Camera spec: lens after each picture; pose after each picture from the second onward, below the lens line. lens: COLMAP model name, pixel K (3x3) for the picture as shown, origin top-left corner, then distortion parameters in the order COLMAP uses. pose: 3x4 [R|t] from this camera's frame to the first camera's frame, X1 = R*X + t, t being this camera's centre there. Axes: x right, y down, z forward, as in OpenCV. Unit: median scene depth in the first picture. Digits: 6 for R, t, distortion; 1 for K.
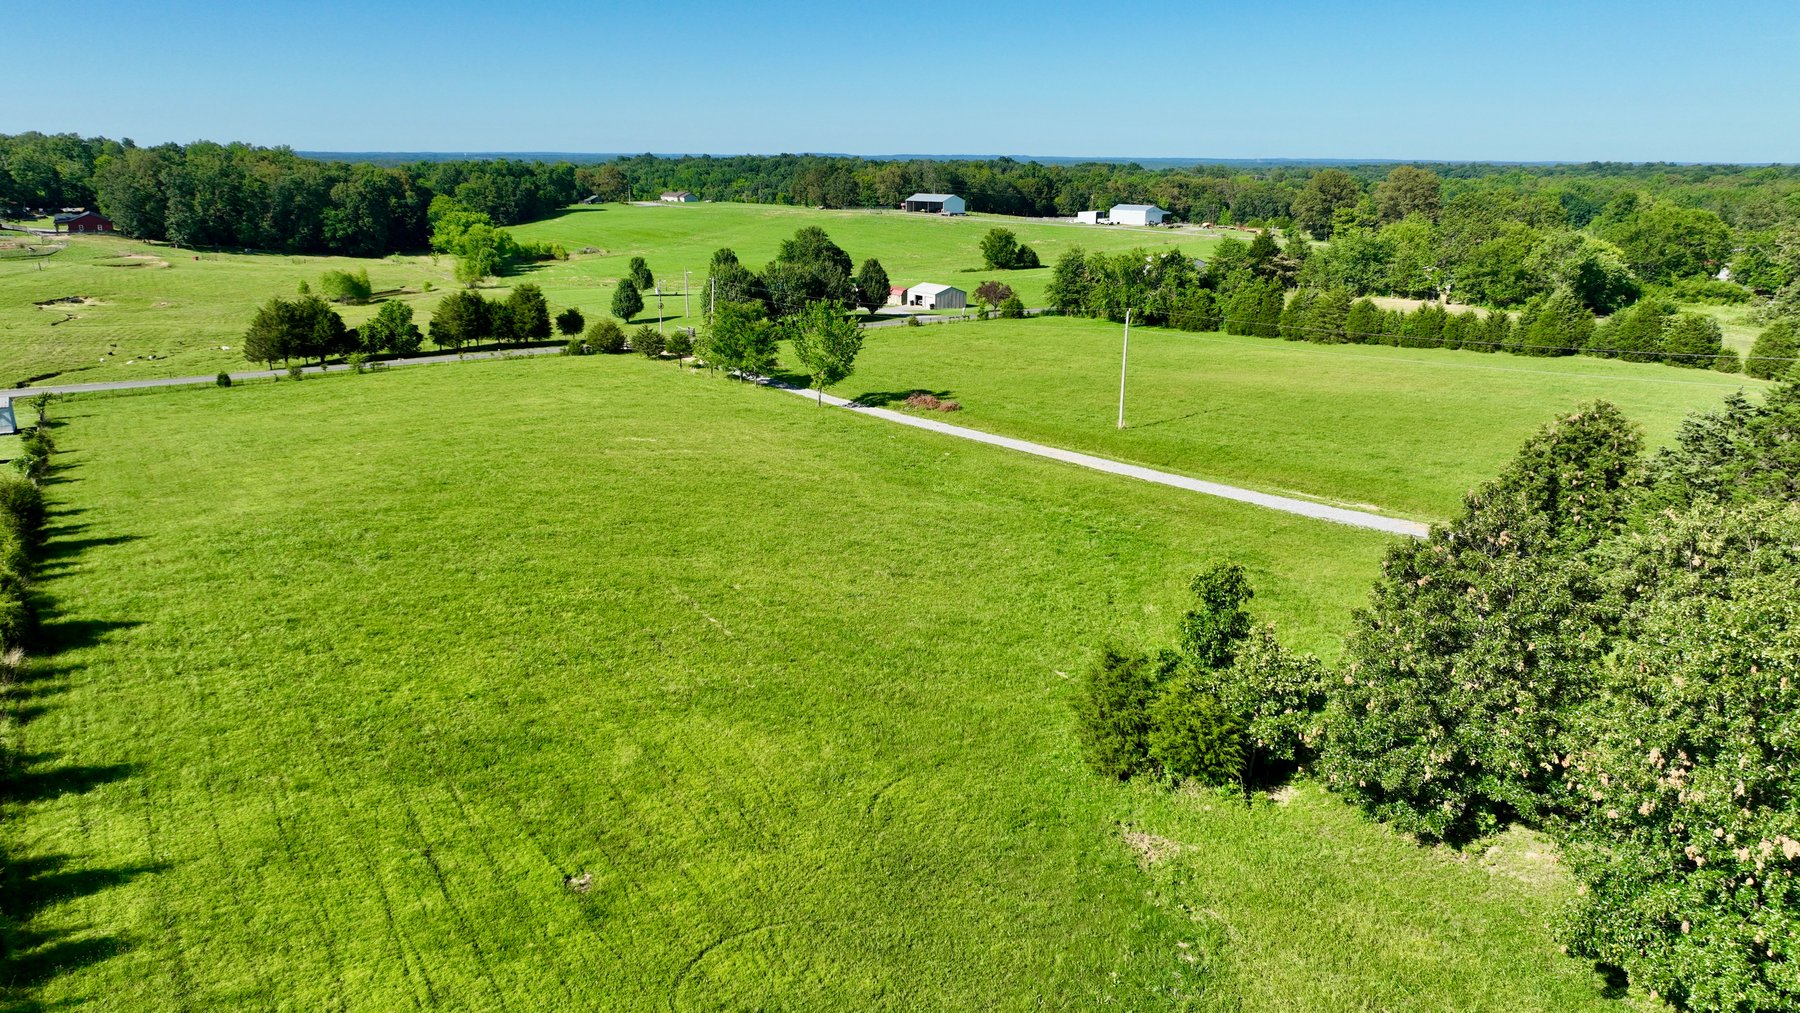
lens RADIAL K [[1261.7, 0, 906.2], [0, 1261.7, 493.4], [0, 0, 1]] dist [-0.005960, 0.018007]
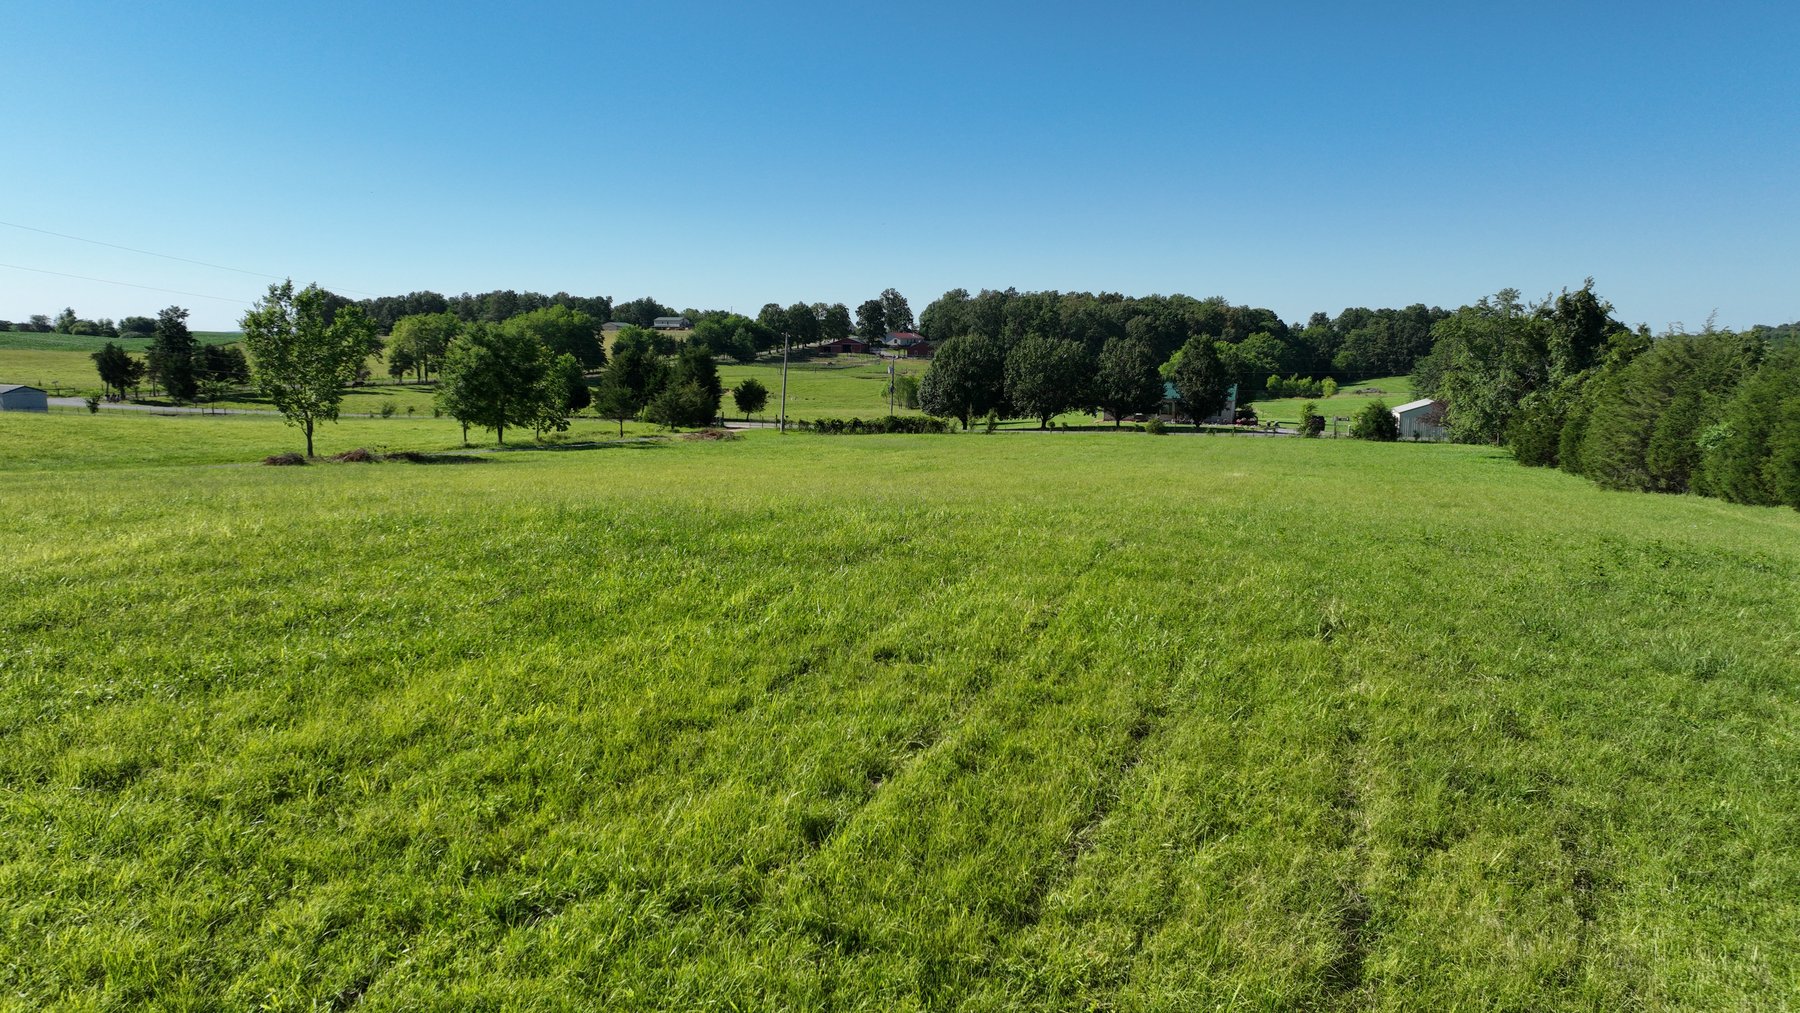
lens RADIAL K [[1261.7, 0, 905.6], [0, 1261.7, 506.9], [0, 0, 1]] dist [-0.005960, 0.018007]
pose [[0.634269, 0.098338, -0.766832, 0.209675], [-0.200806, 0.978790, -0.040573, -0.026582], [0.746578, 0.179719, 0.640564, 0.279788]]
